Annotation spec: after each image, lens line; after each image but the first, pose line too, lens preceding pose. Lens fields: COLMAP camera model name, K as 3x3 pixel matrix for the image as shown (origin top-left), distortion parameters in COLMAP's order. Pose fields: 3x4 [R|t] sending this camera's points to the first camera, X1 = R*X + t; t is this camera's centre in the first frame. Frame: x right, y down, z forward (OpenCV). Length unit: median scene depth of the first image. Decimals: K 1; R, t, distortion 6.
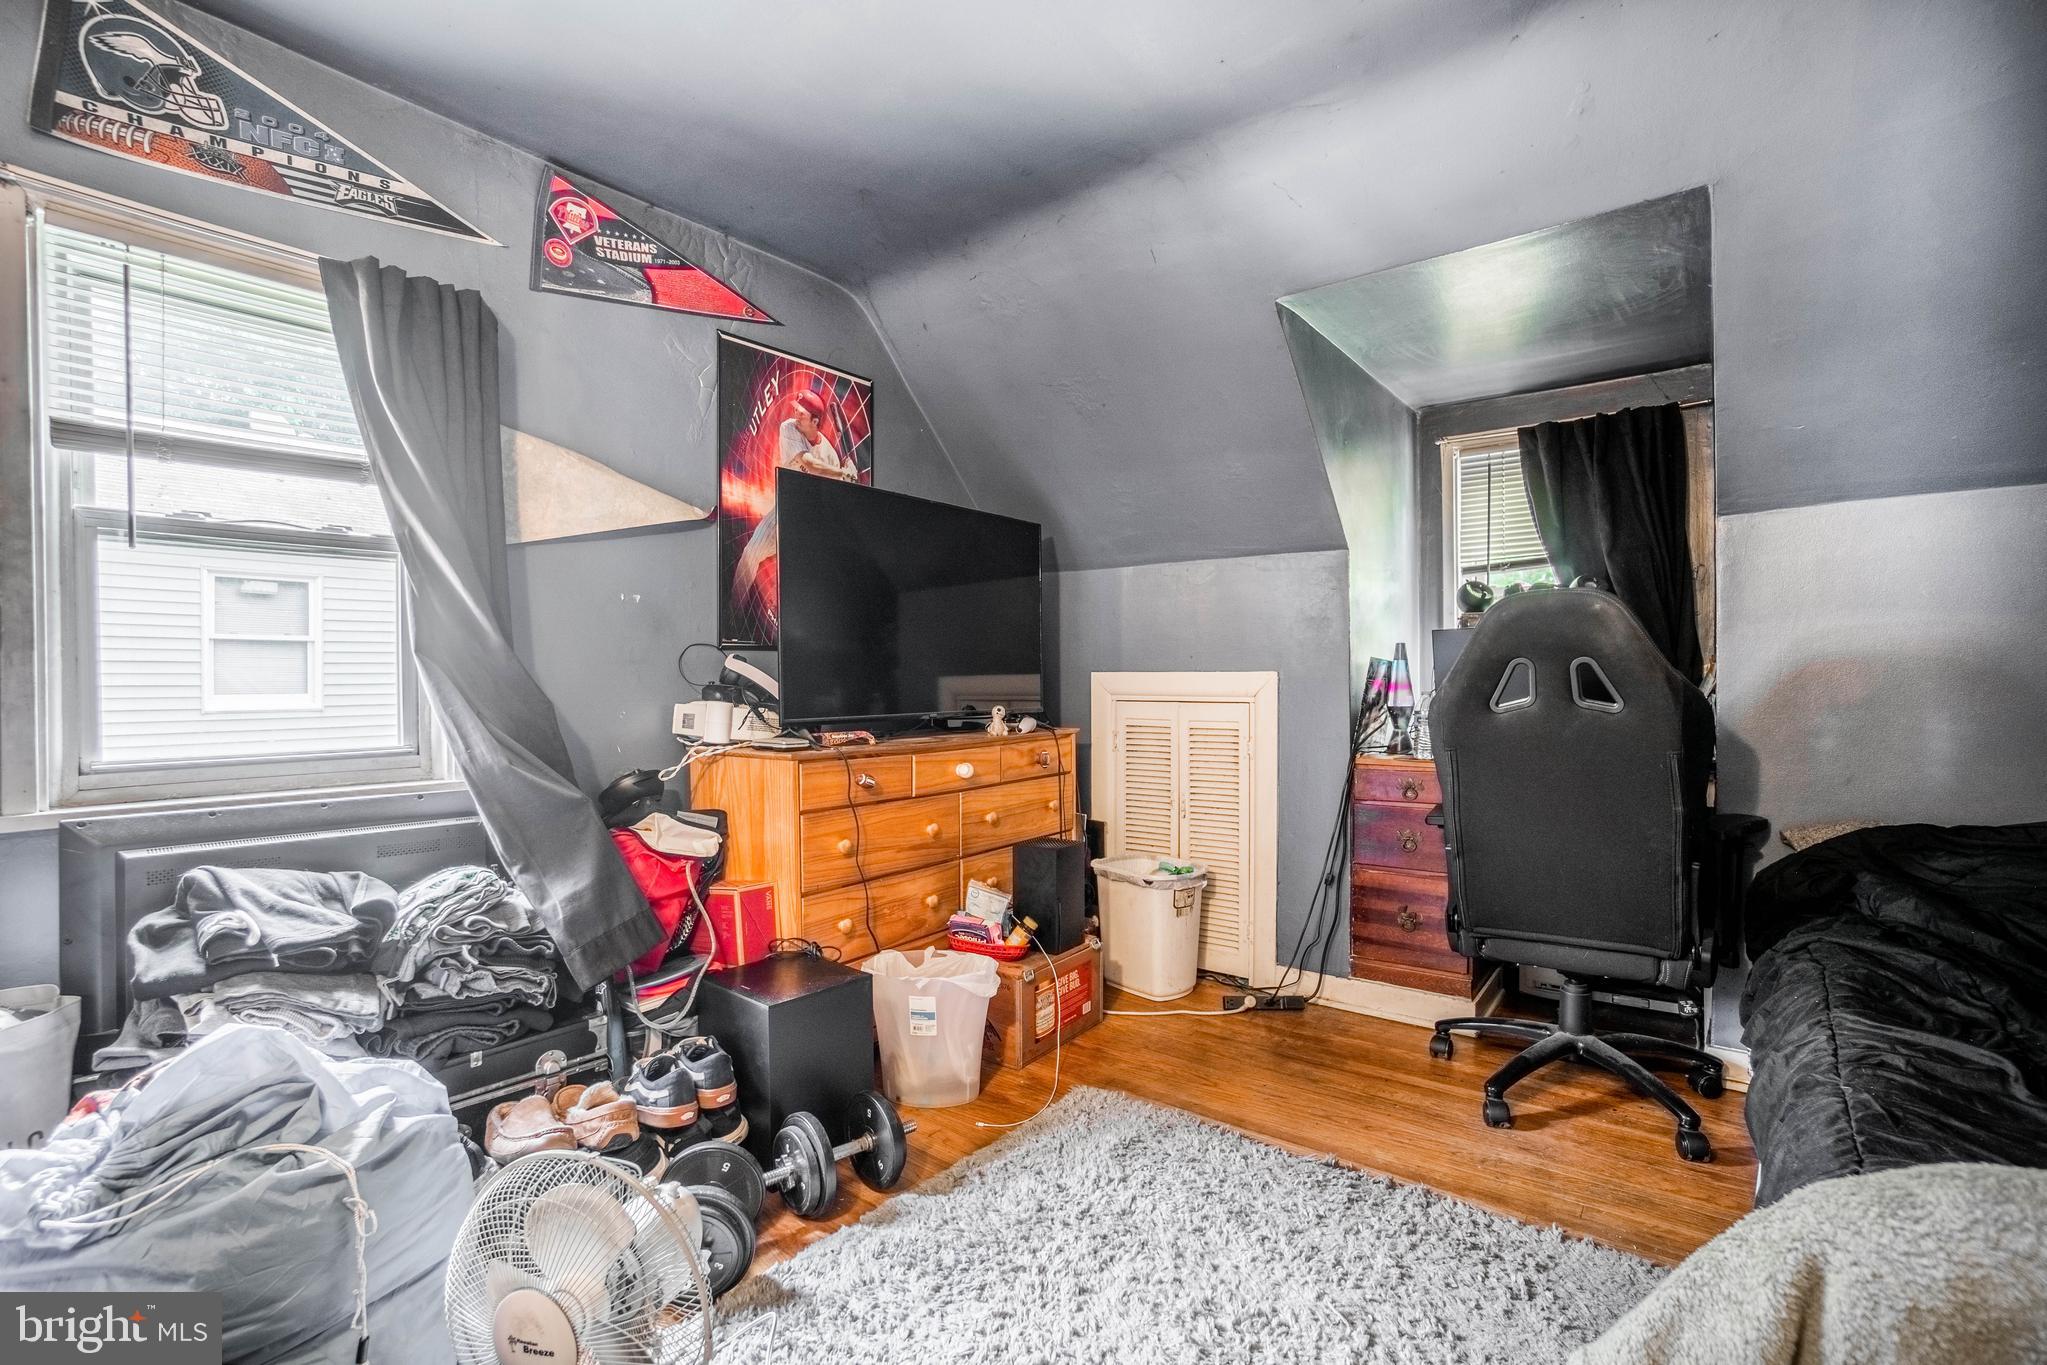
lens RADIAL K [[920.6, 0, 1015.2], [0, 920.6, 685.8], [0, 0, 1]] dist [-0.062130, 0.023951]
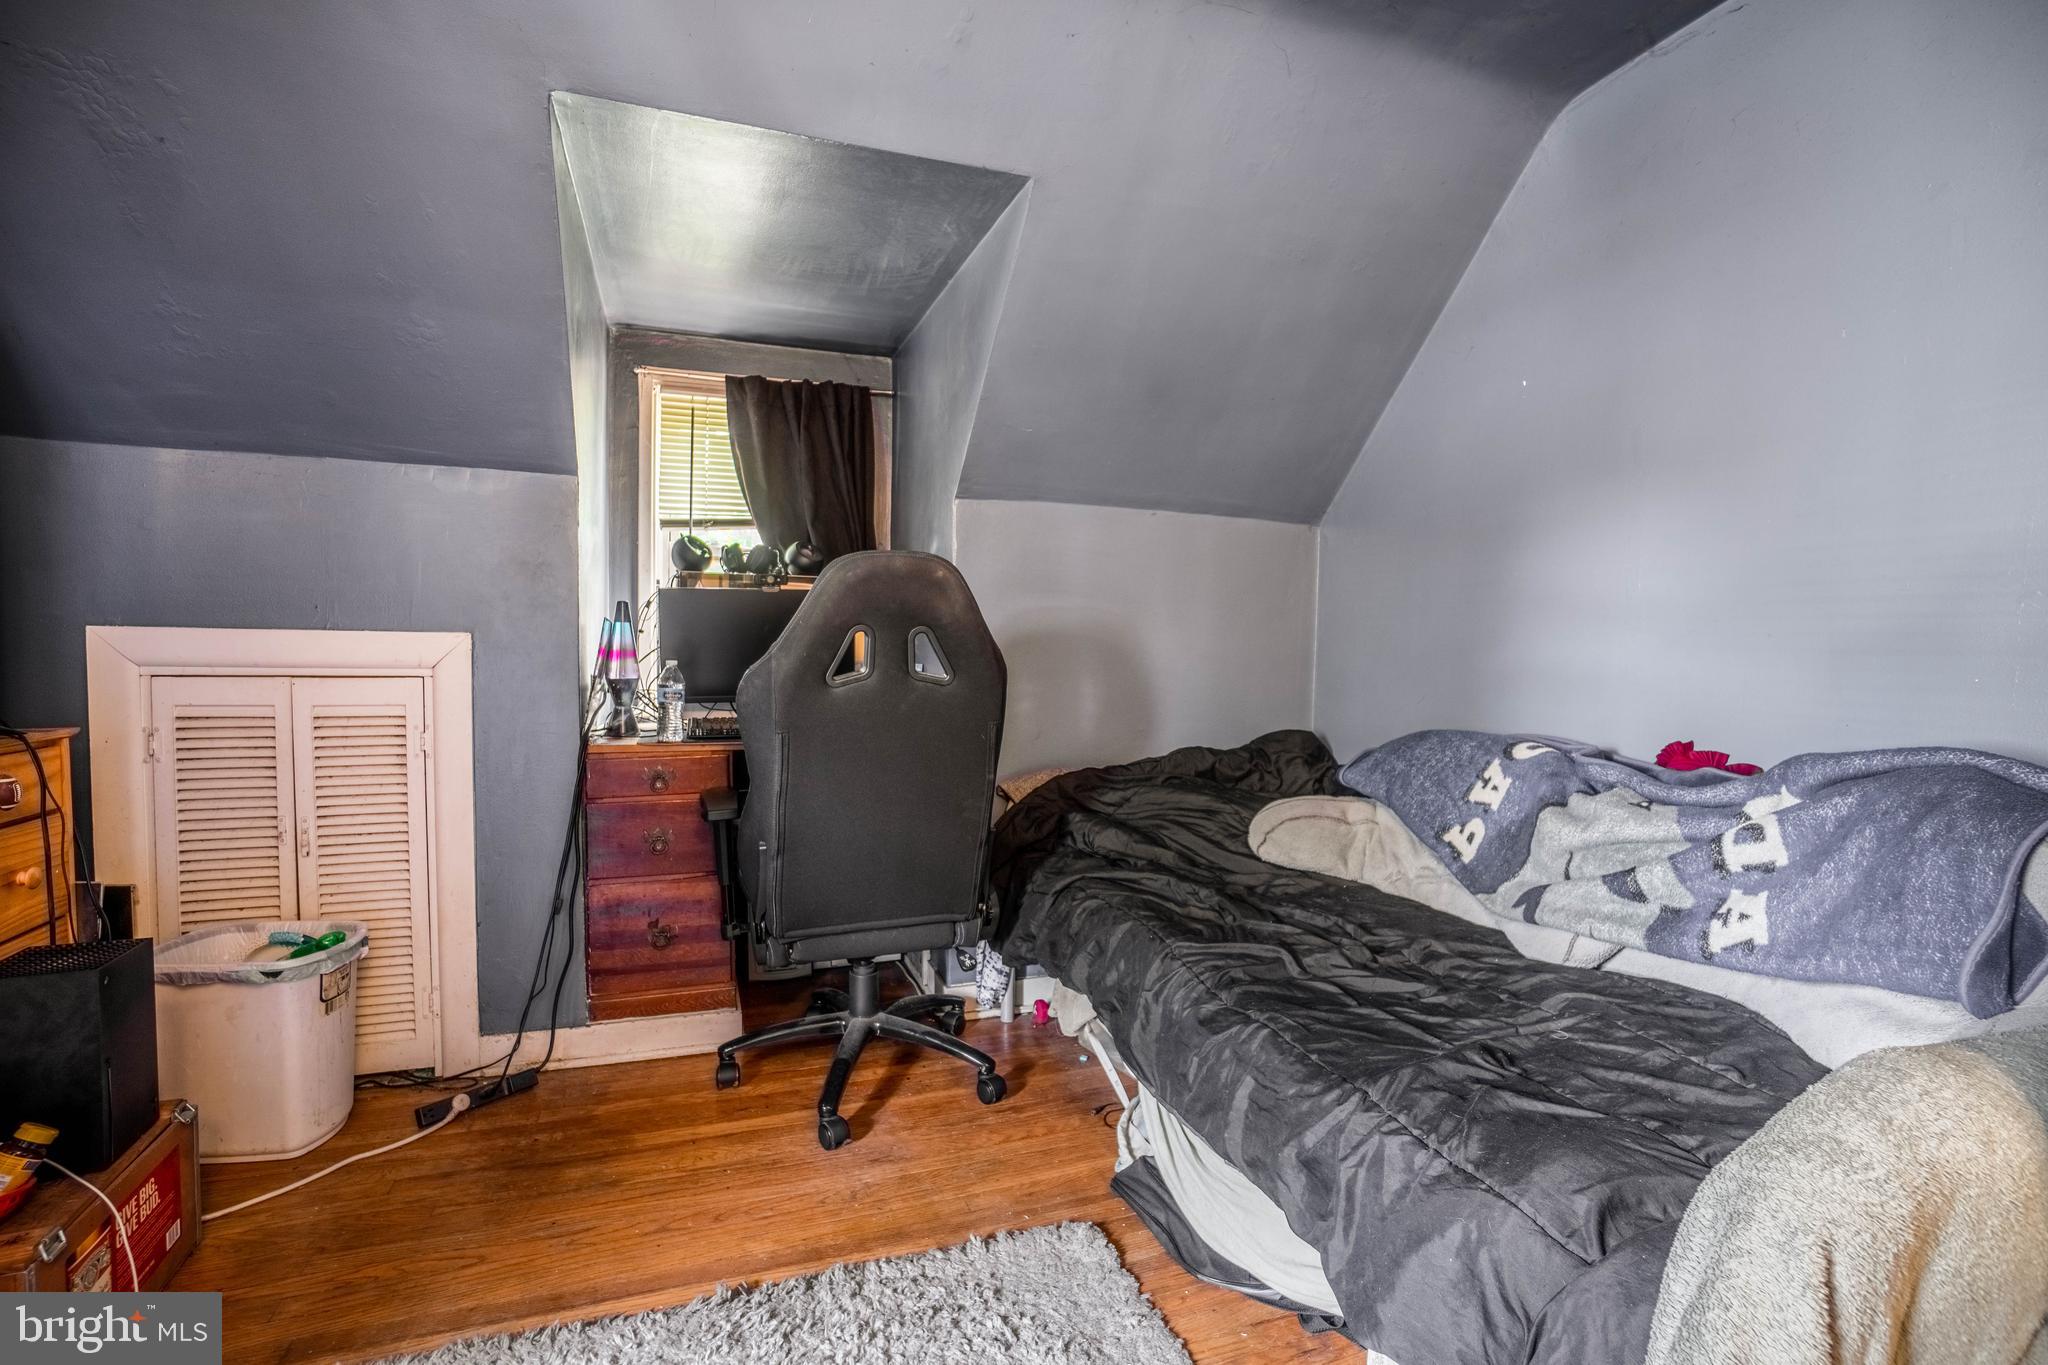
lens RADIAL K [[921.1, 0, 1015.7], [0, 921.1, 685.8], [0, 0, 1]] dist [-0.062130, 0.023951]
pose [[0.529145, -0.024484, 0.848178, -0.093407], [-0.009063, 0.999364, 0.034503, -0.002878], [-0.848483, -0.025944, 0.528586, 0.277224]]
